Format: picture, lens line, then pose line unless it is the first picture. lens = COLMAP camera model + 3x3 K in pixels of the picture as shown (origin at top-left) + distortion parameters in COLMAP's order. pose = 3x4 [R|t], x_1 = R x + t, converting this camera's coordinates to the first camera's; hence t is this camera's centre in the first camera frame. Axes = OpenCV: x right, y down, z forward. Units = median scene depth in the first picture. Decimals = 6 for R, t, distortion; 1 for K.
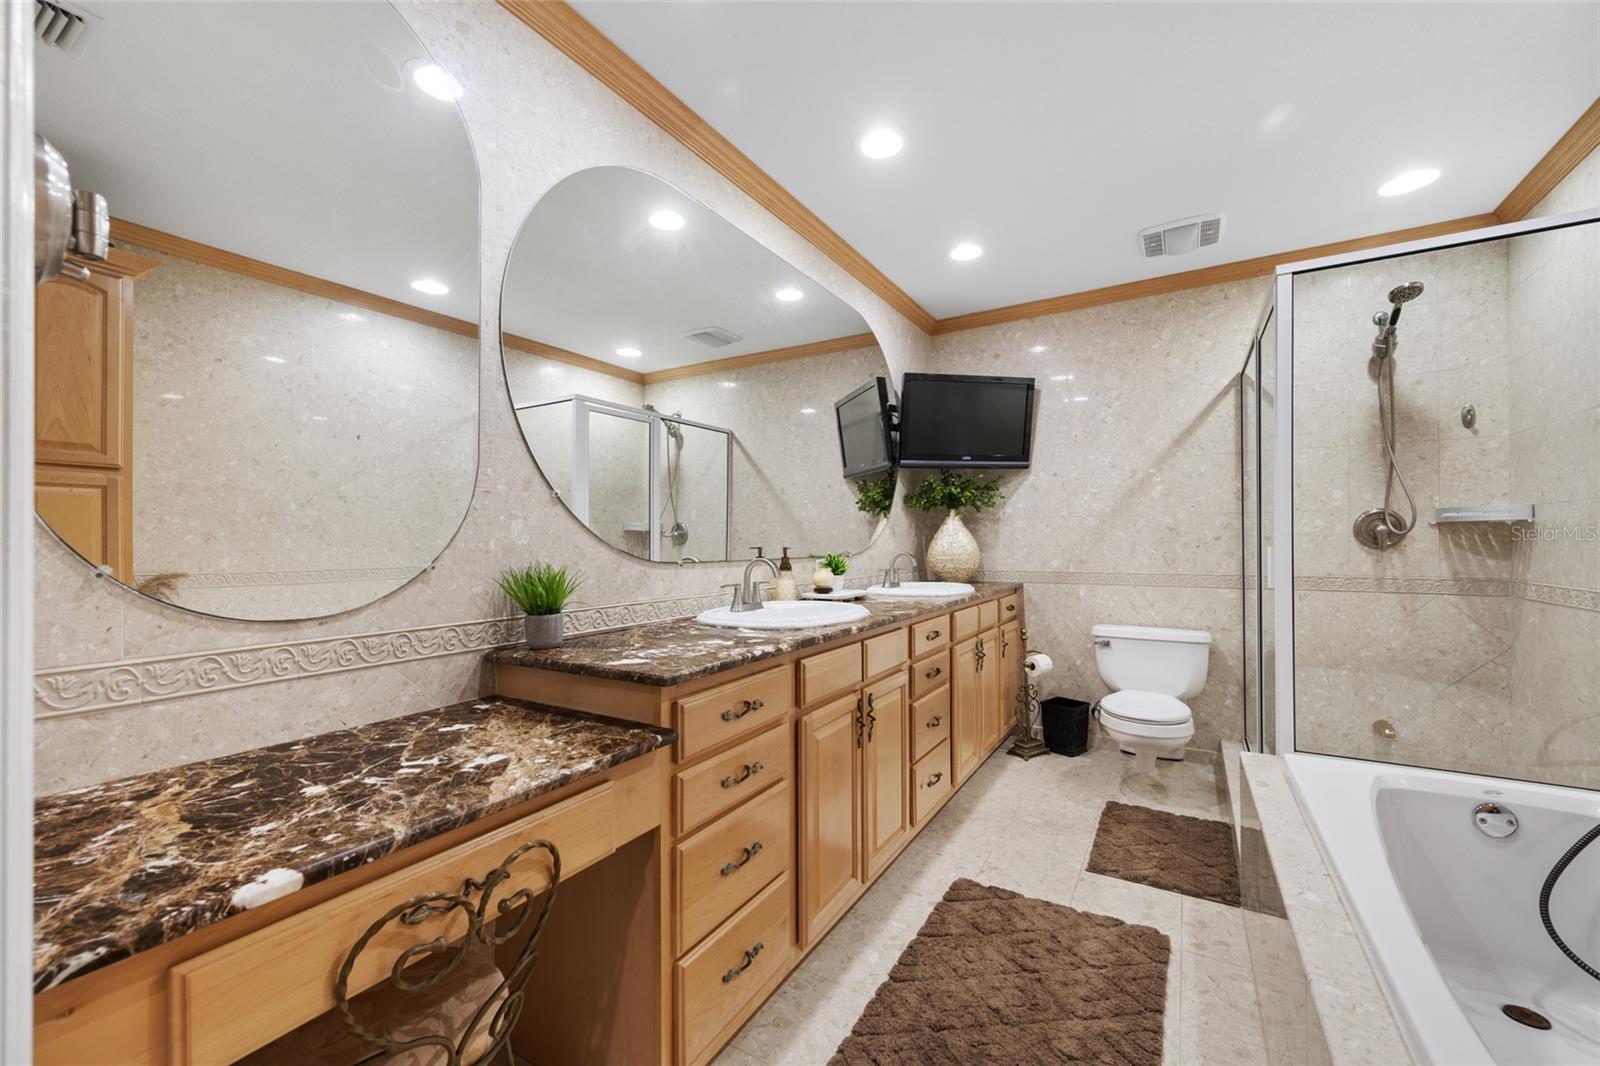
lens RADIAL K [[632.8, 0, 782.9], [0, 632.8, 539.5], [0, 0, 1]] dist [-0.001678, 0.000090]
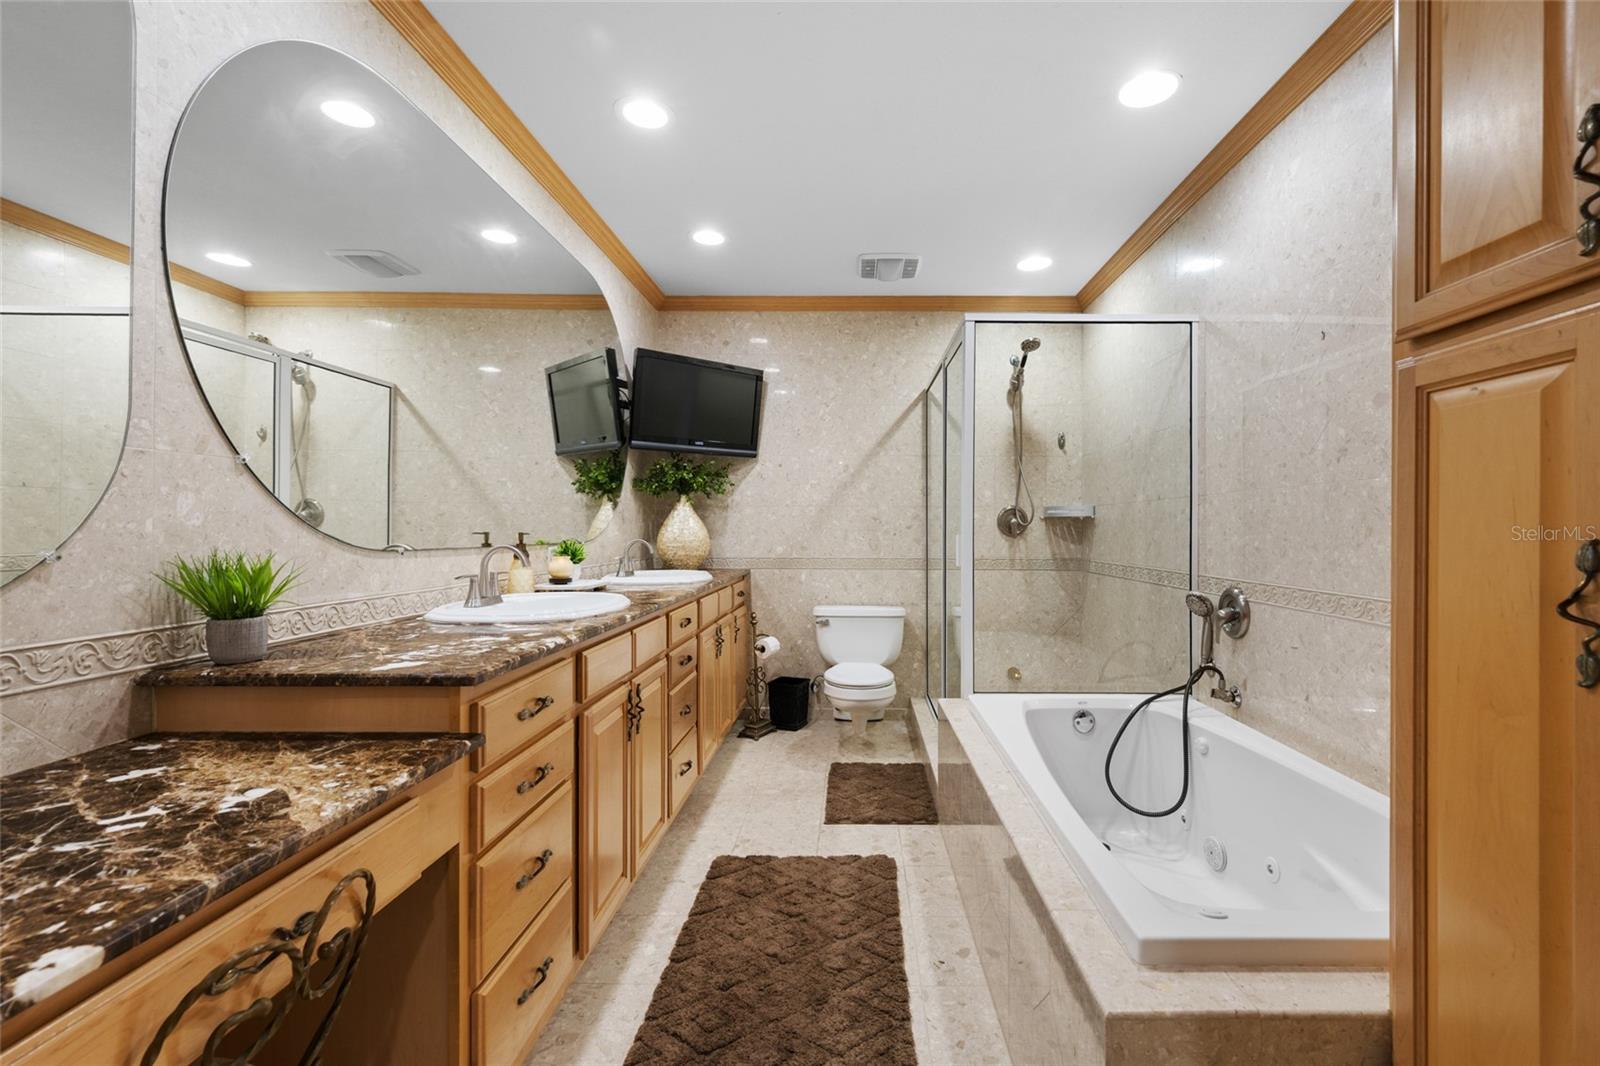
lens RADIAL K [[740.2, 0, 802.2], [0, 740.2, 526.7], [0, 0, 1]] dist [-0.001040, -0.000405]
pose [[0.859374, 0.010640, 0.511237, -0.219240], [-0.010799, 0.999938, -0.002658, 0.003088], [-0.511234, -0.003236, 0.859435, -0.096922]]
